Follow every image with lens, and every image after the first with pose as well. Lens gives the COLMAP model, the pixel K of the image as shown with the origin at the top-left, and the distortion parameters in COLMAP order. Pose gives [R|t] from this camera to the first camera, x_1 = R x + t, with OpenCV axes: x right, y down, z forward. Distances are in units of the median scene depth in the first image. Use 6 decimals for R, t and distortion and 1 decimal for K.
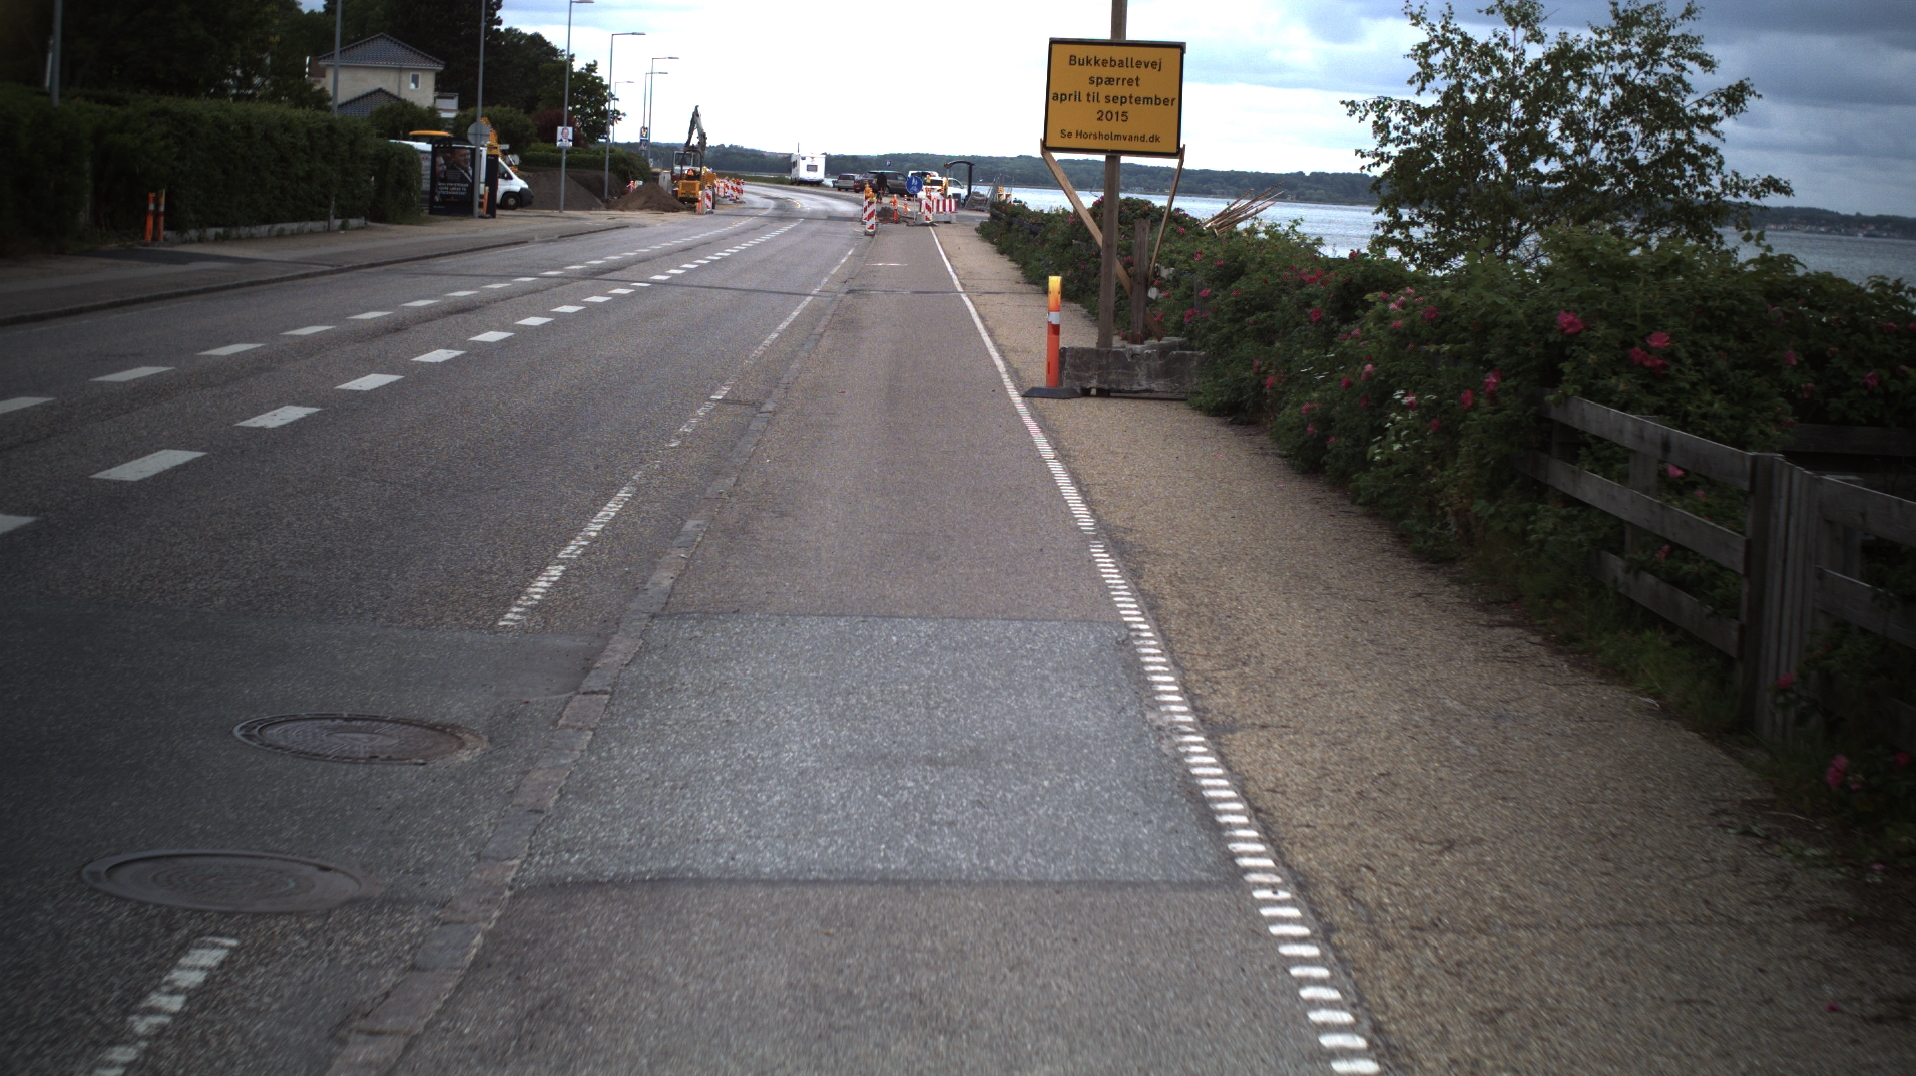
lens RADIAL K [[3299.3, 0, 958.0], [0, 3299.3, 538.0], [0, 0, 1]] dist [-0.295077, 0.383120]
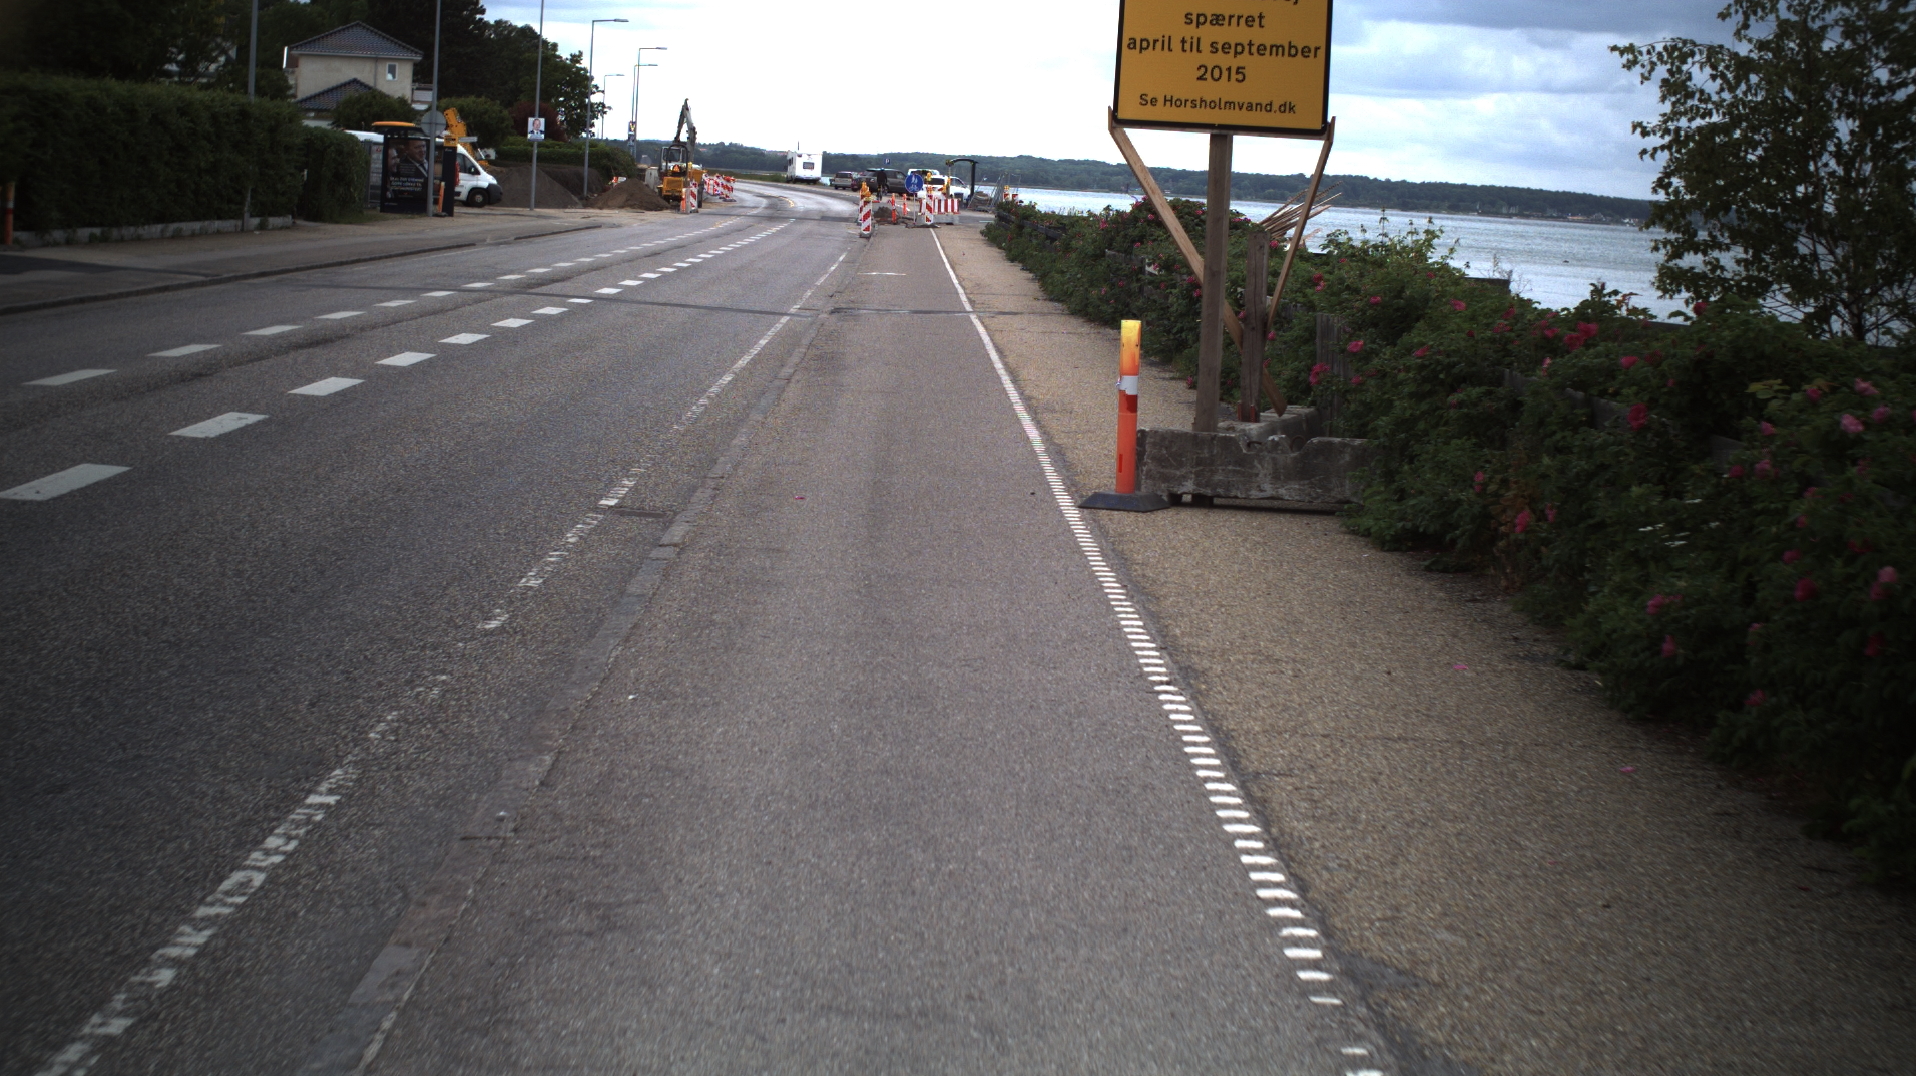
lens RADIAL K [[3299.3, 0, 958.0], [0, 3299.3, 538.0], [0, 0, 1]] dist [-0.295077, 0.383120]
pose [[0.999977, 0.006809, 0.000782, -0.001663], [-0.006809, 0.999977, 0.000113, -0.012931], [-0.000781, -0.000118, 1.000000, 0.124759]]
